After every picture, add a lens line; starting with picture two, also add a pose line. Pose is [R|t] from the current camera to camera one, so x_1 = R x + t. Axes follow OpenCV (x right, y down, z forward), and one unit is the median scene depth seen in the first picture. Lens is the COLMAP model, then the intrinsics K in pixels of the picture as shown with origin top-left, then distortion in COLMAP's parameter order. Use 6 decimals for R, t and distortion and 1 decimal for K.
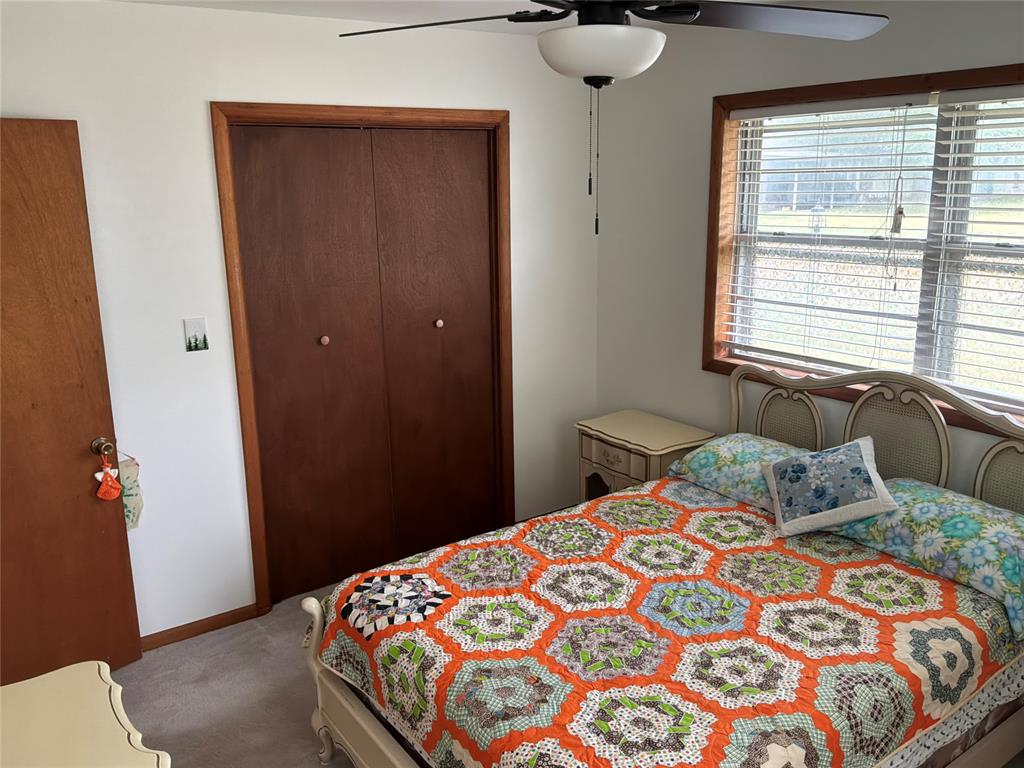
lens RADIAL K [[847.3, 0, 514.8], [0, 847.3, 383.1], [0, 0, 1]] dist [0.142344, -0.313141]
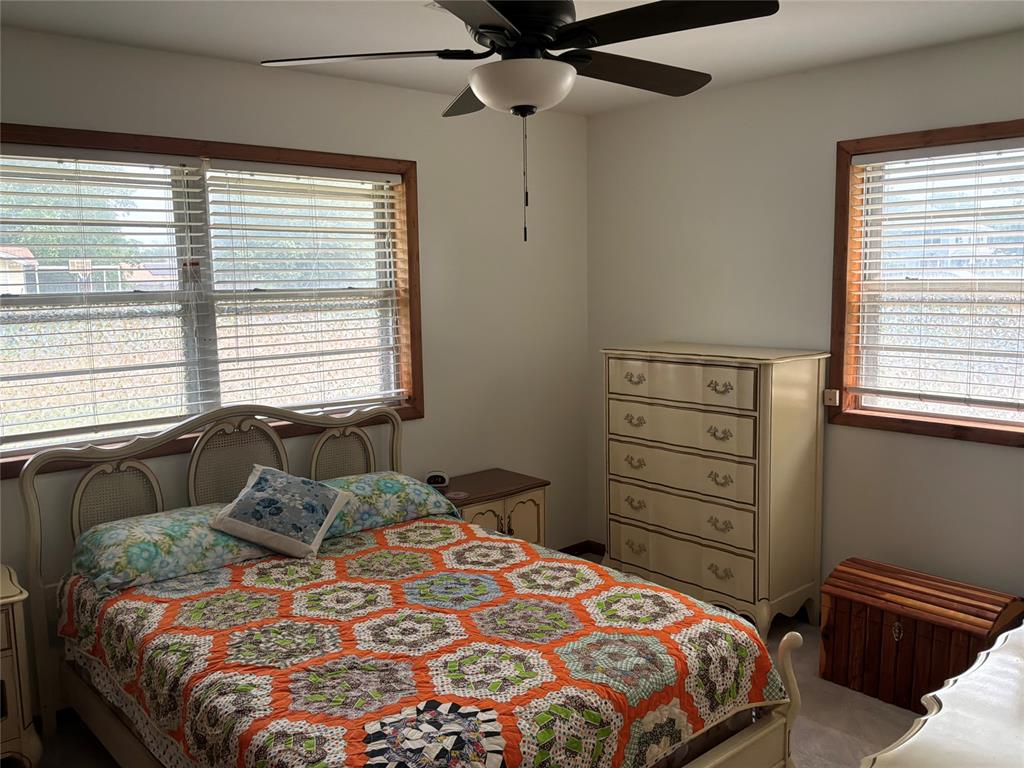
lens RADIAL K [[847.3, 0, 514.8], [0, 847.3, 383.1], [0, 0, 1]] dist [0.142344, -0.313141]
pose [[-0.114380, -0.101706, 0.988217, -0.847250], [0.251901, 0.959266, 0.127883, -0.113159], [-0.960970, 0.263560, -0.084101, 0.932840]]
